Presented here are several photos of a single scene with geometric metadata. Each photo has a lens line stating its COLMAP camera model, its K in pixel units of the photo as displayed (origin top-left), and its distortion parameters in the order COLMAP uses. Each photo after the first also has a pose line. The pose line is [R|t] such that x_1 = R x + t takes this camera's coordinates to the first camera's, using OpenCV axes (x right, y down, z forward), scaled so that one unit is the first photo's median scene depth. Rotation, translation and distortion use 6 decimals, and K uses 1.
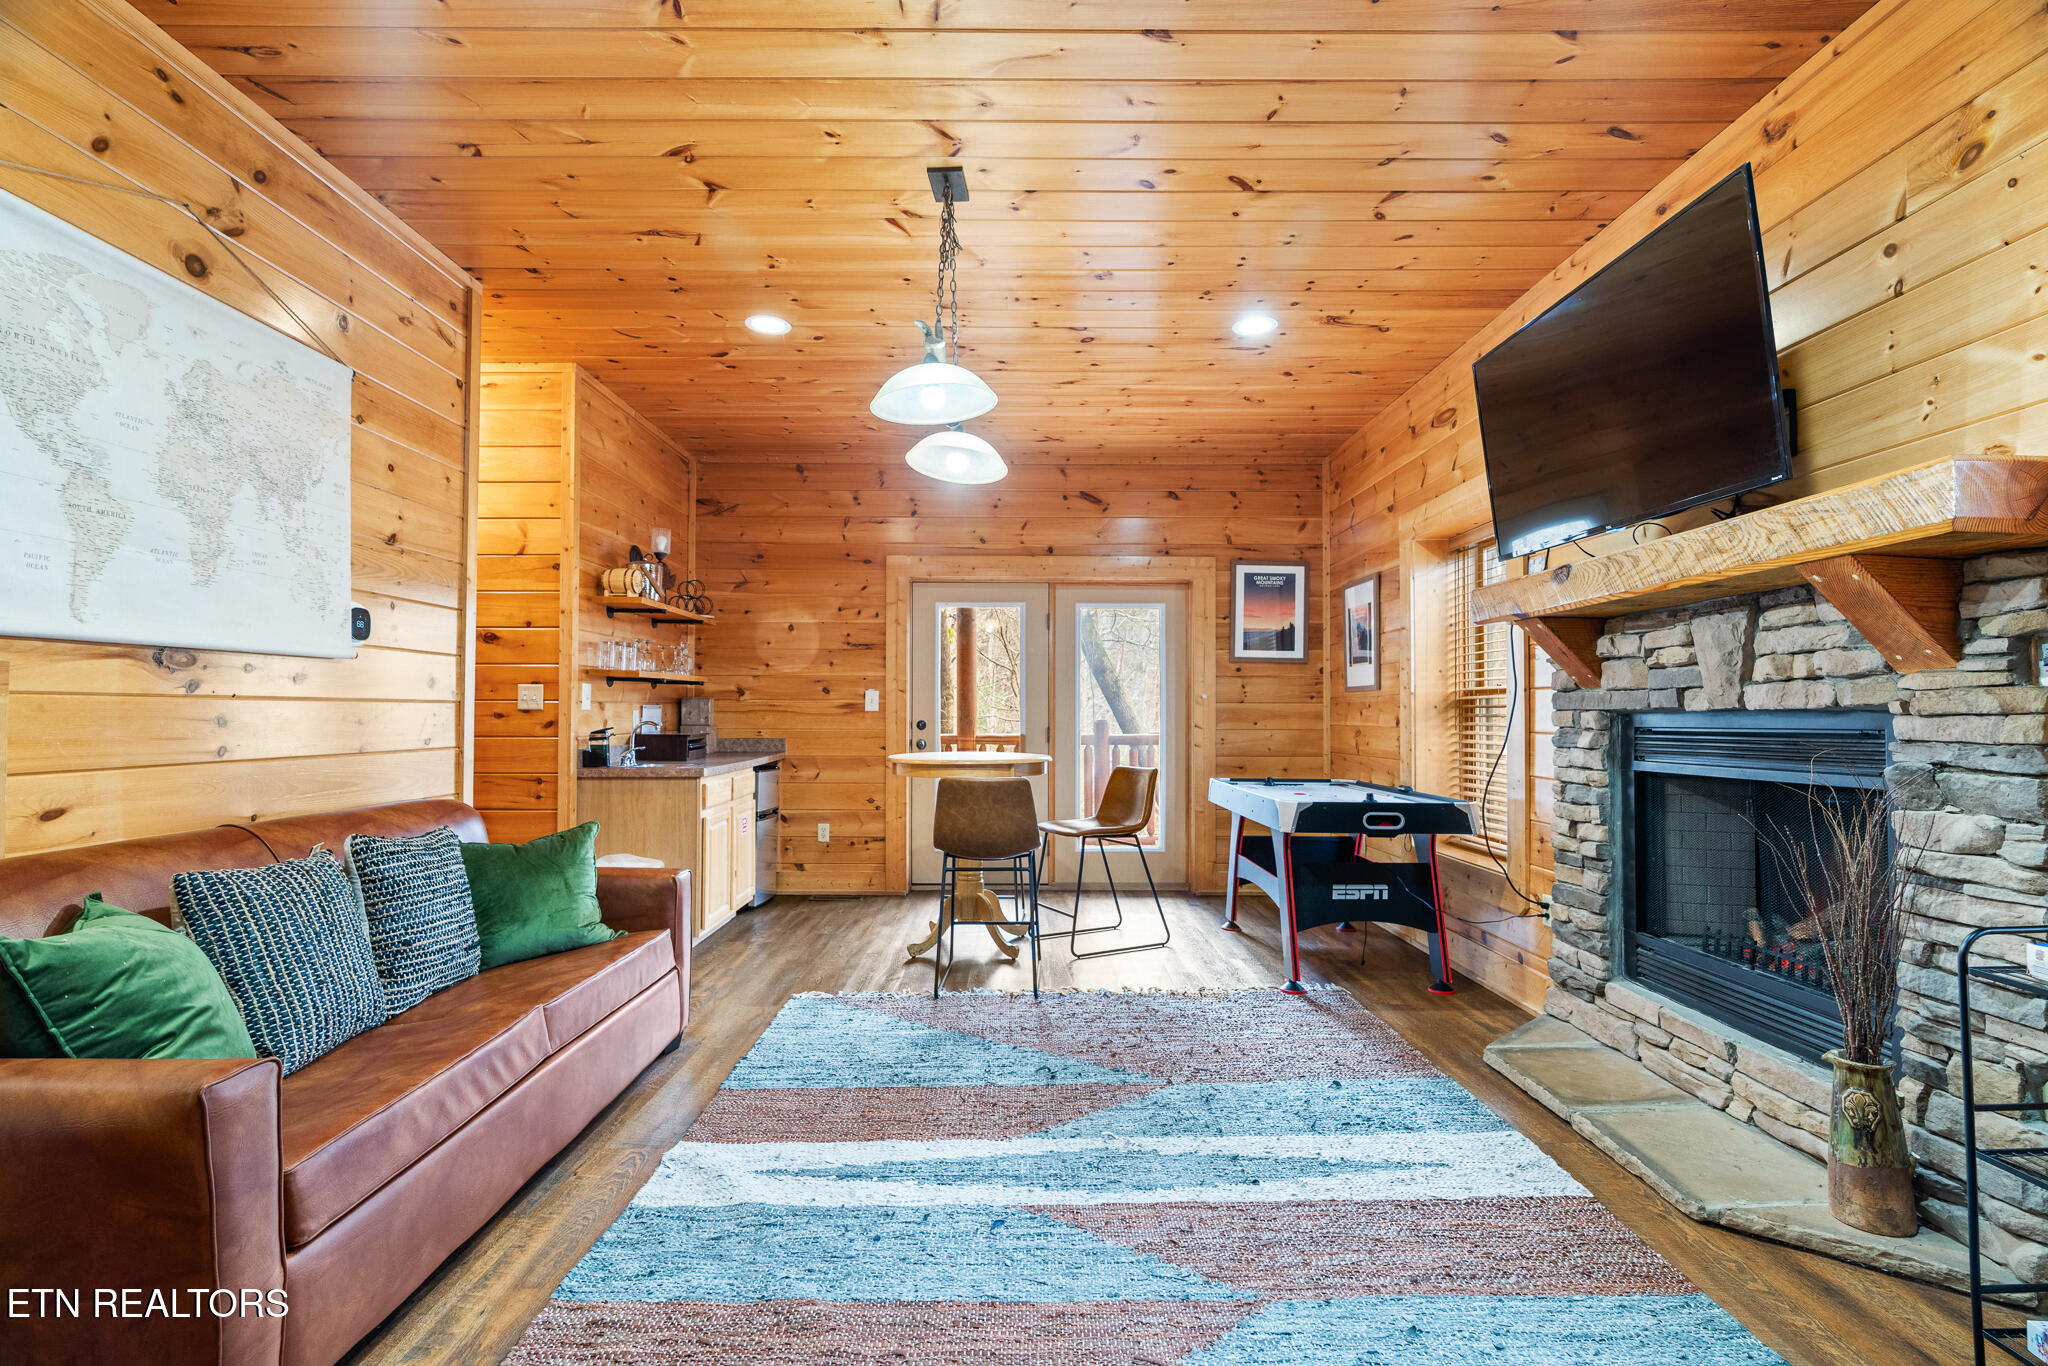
lens RADIAL K [[954.5, 0, 1033.2], [0, 954.5, 690.6], [0, 0, 1]] dist [-0.001873, 0.002161]
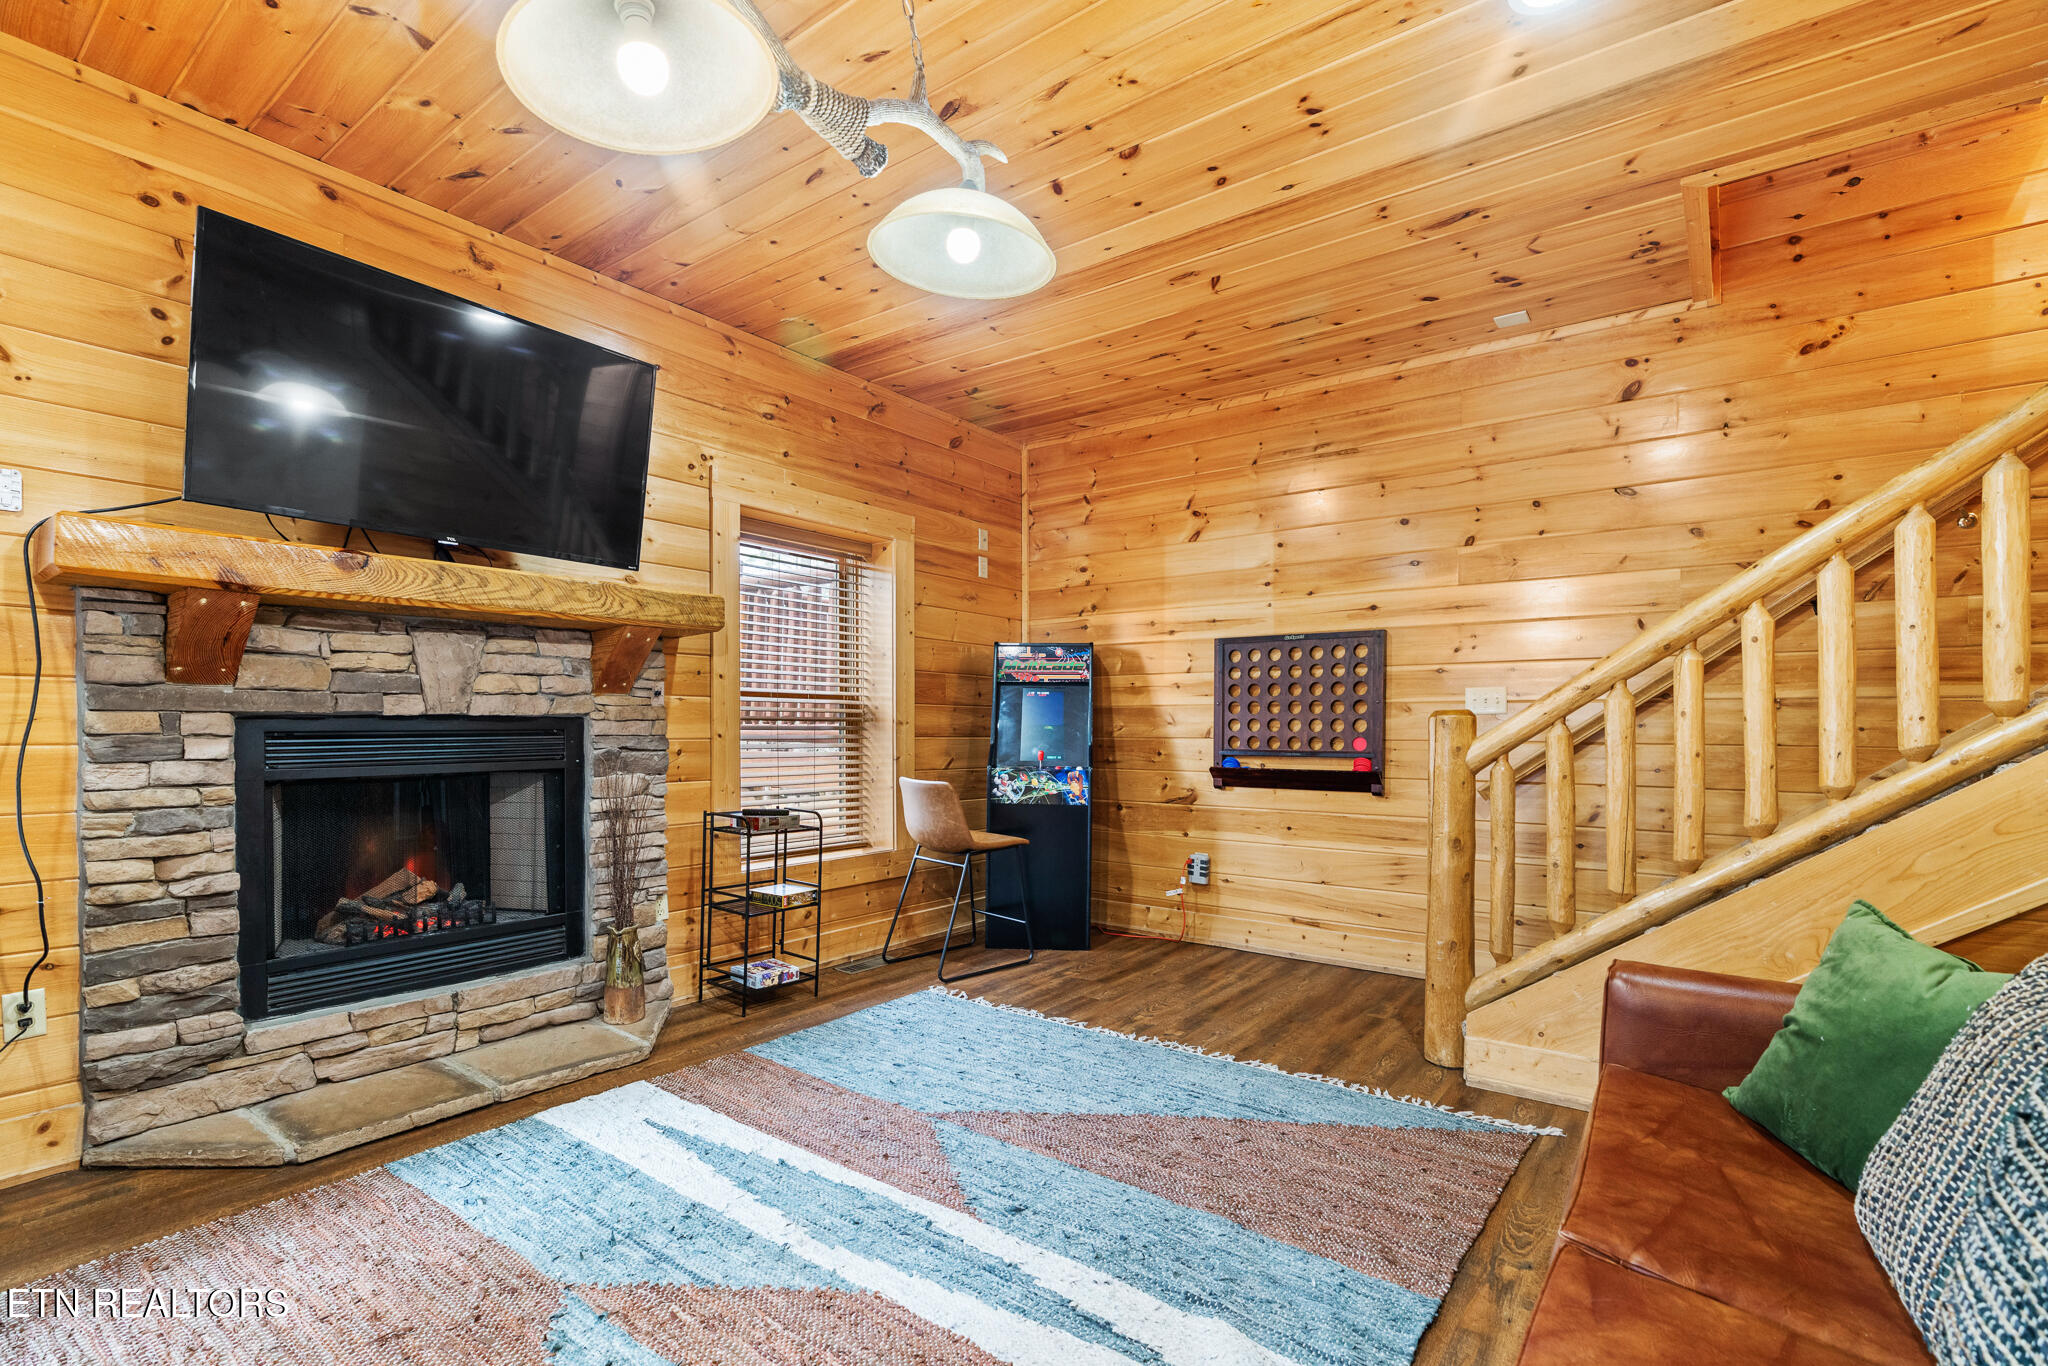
lens RADIAL K [[954.5, 0, 1027.1], [0, 954.5, 722.0], [0, 0, 1]] dist [-0.001873, 0.002161]
pose [[-0.801576, -0.000046, 0.597893, -0.546632], [-0.018502, 0.999523, -0.024727, 0.044362], [-0.597606, -0.030883, -0.801195, 1.505052]]
